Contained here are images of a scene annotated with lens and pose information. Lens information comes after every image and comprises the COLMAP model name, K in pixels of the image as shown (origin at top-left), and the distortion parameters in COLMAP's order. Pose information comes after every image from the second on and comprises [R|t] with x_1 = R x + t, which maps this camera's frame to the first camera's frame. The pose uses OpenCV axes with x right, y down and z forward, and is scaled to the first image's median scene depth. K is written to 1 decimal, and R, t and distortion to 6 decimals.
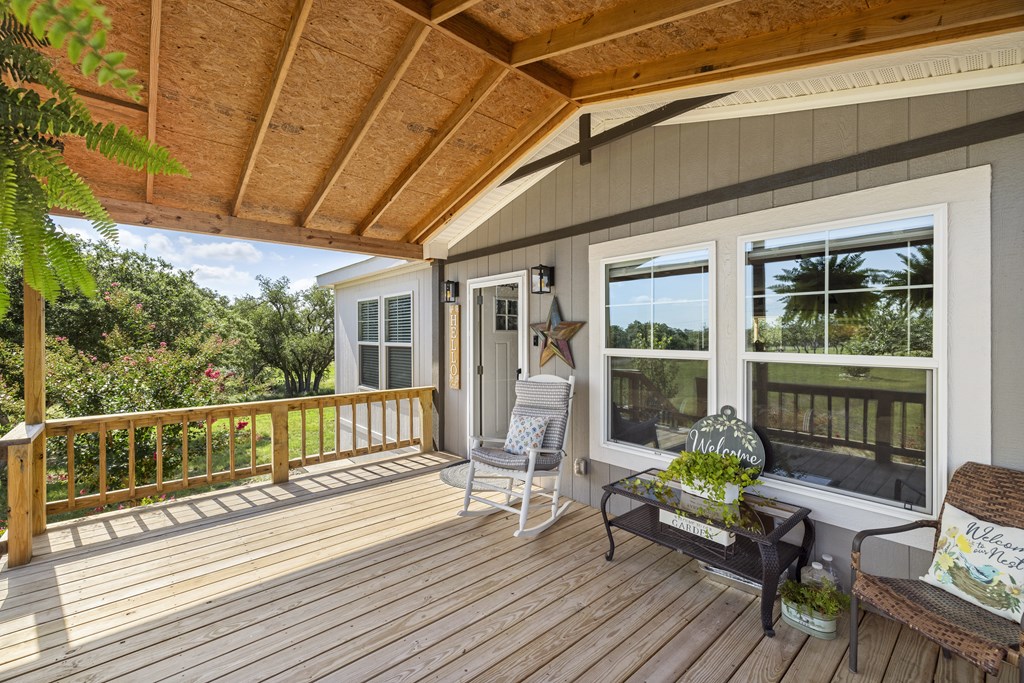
lens RADIAL K [[430.1, 0, 510.2], [0, 430.1, 336.5], [0, 0, 1]] dist [0.002407, 0.000102]
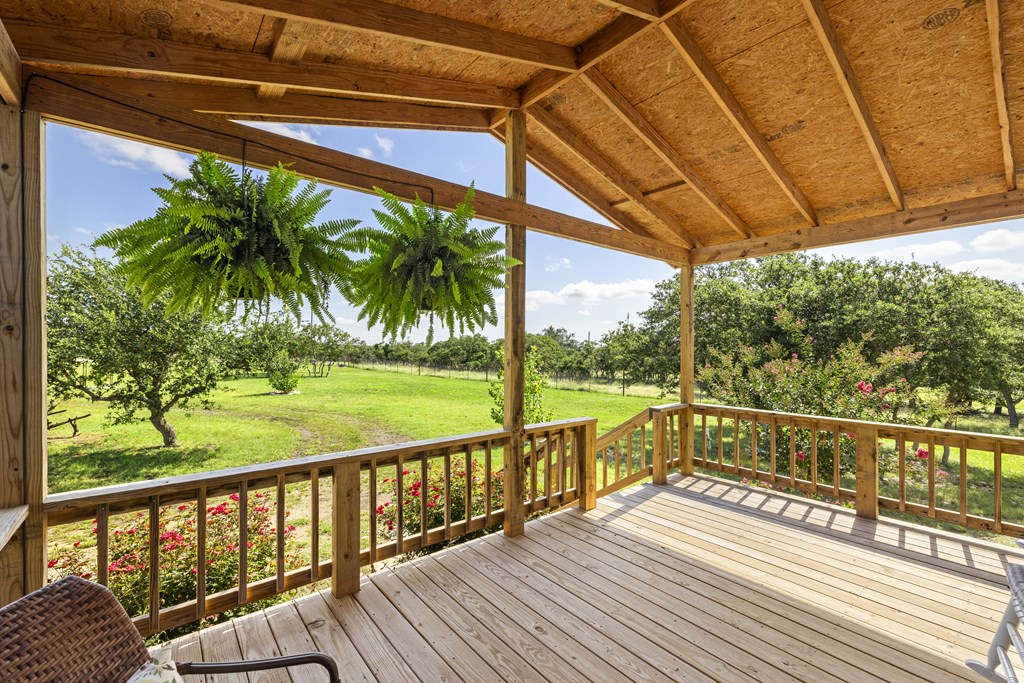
lens RADIAL K [[430.1, 0, 509.2], [0, 430.1, 346.7], [0, 0, 1]] dist [0.002407, 0.000102]
pose [[-0.027939, 0.001886, -0.999608, 0.382490], [-0.006498, 0.999977, 0.002068, -0.000115], [0.999589, 0.006553, -0.027926, 0.338012]]
